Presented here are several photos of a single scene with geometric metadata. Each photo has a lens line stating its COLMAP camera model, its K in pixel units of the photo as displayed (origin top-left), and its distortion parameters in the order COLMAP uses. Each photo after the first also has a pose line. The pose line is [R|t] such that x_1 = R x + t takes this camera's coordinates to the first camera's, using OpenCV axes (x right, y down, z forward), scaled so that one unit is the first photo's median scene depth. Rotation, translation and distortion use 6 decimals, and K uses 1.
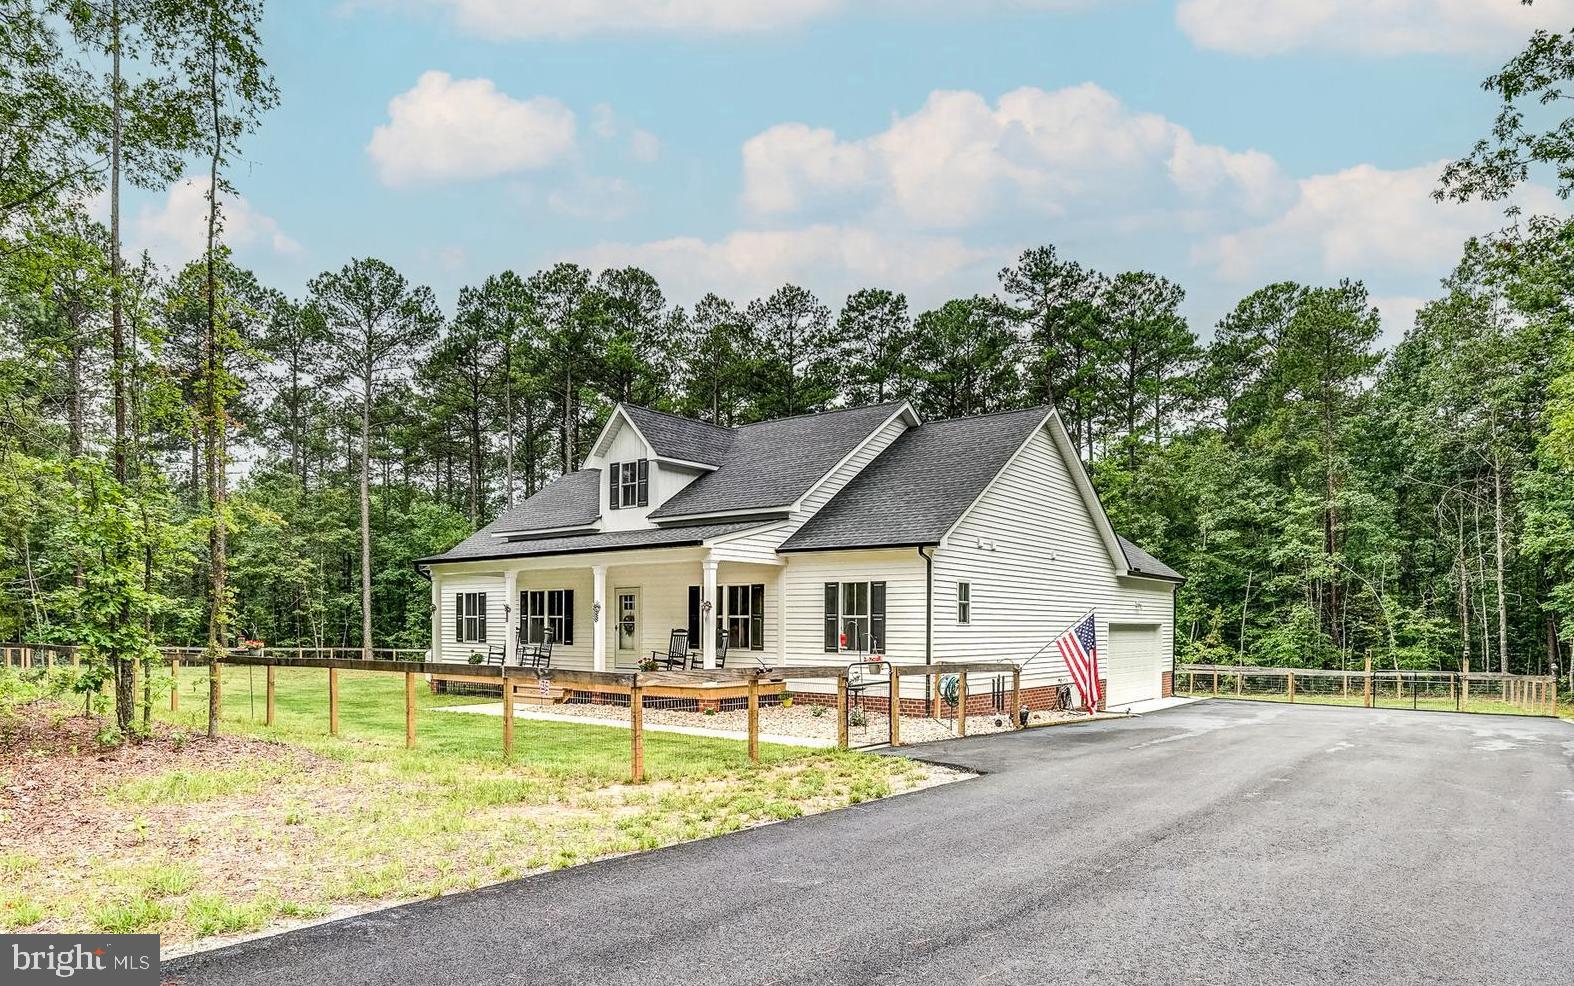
lens RADIAL K [[934.5, 0, 844.2], [0, 934.5, 630.6], [0, 0, 1]] dist [-0.003325, -0.000301]
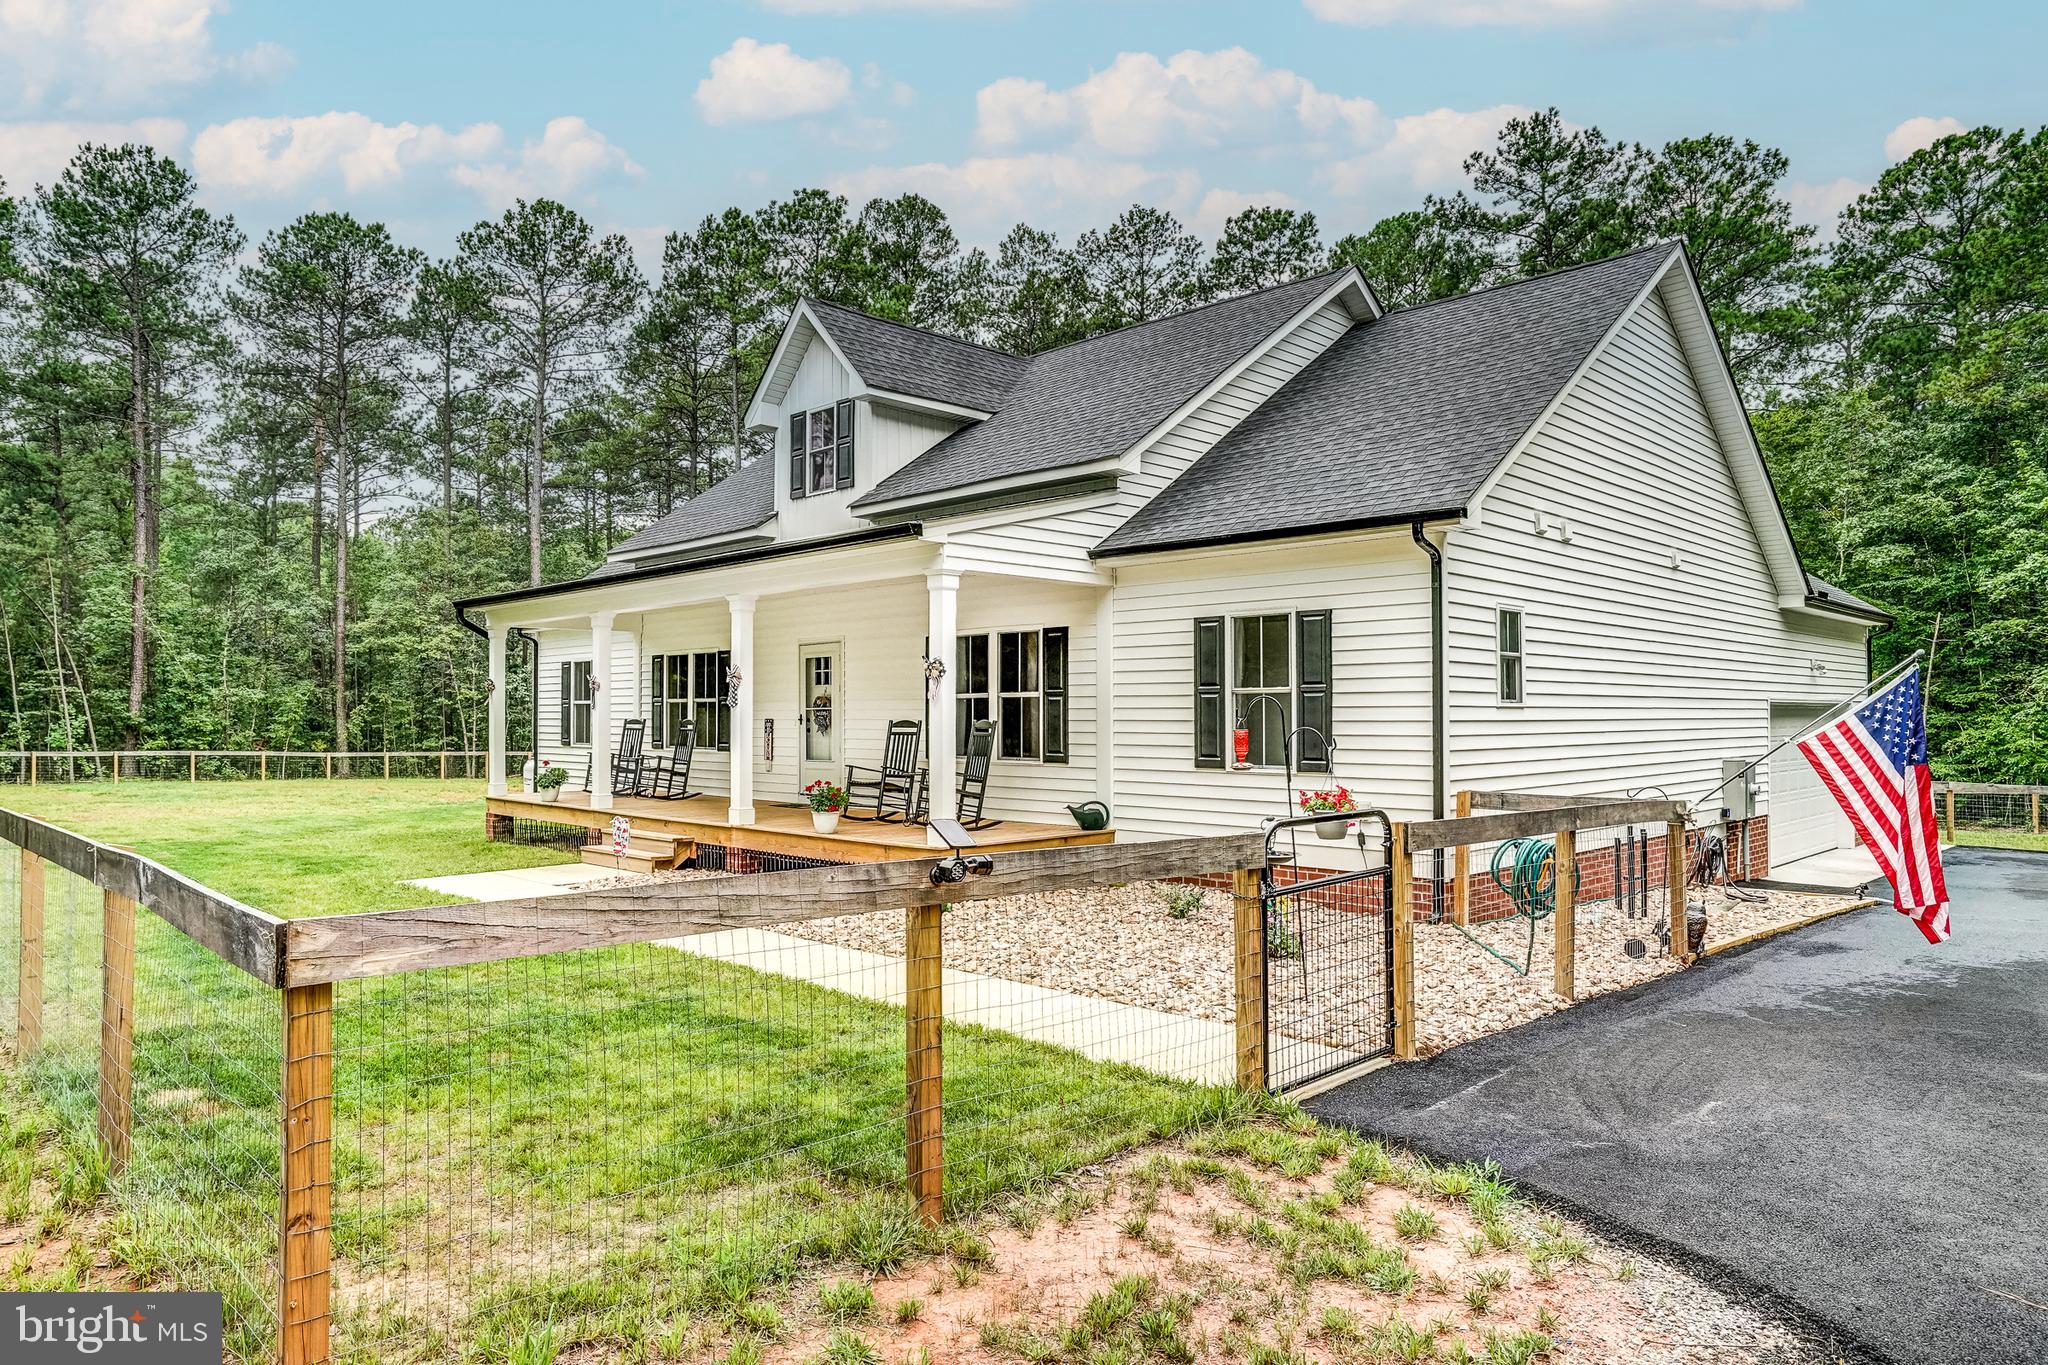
lens RADIAL K [[1236.0, 0, 1024.0], [0, 1236.0, 682.5], [0, 0, 1]] dist [-0.000549, 0.002880]
pose [[0.987035, -0.012342, -0.160028, -0.002443], [0.007197, 0.999440, -0.032690, 0.000104], [0.160342, 0.031114, 0.986571, 0.149833]]
